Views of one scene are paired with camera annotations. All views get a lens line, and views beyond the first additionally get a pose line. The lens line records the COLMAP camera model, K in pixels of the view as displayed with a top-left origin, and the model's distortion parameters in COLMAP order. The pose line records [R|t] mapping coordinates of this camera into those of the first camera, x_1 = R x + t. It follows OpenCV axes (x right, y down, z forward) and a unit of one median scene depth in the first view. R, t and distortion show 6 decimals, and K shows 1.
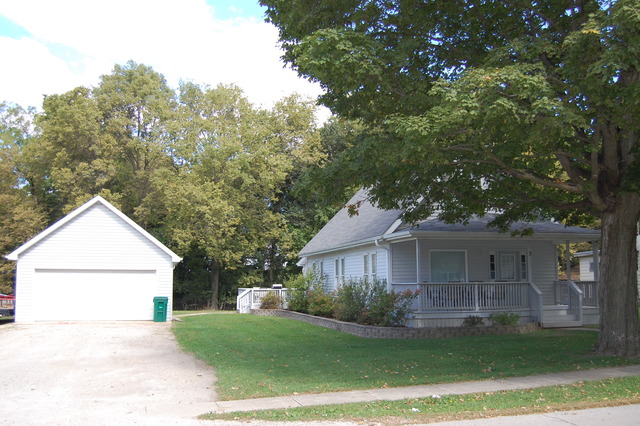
lens RADIAL K [[661.8, 0, 327.0], [0, 661.8, 189.6], [0, 0, 1]] dist [-0.061009, 0.000000]
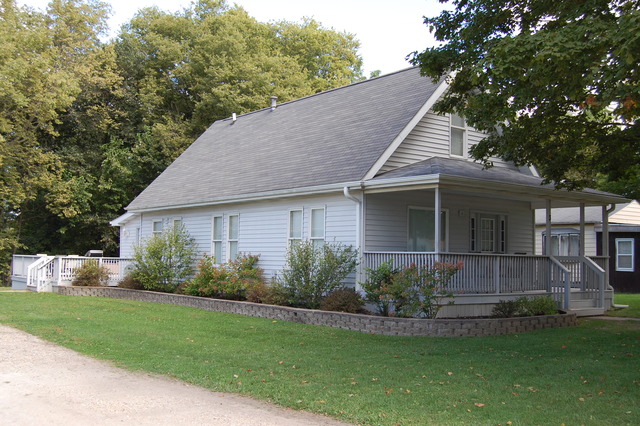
lens RADIAL K [[720.2, 0, 319.8], [0, 720.2, 215.3], [0, 0, 1]] dist [-0.020132, 0.000000]
pose [[0.915762, 0.045934, 0.399087, -0.124874], [-0.079100, 0.994611, 0.067029, 0.029904], [-0.393857, -0.092951, 0.914460, 0.176394]]
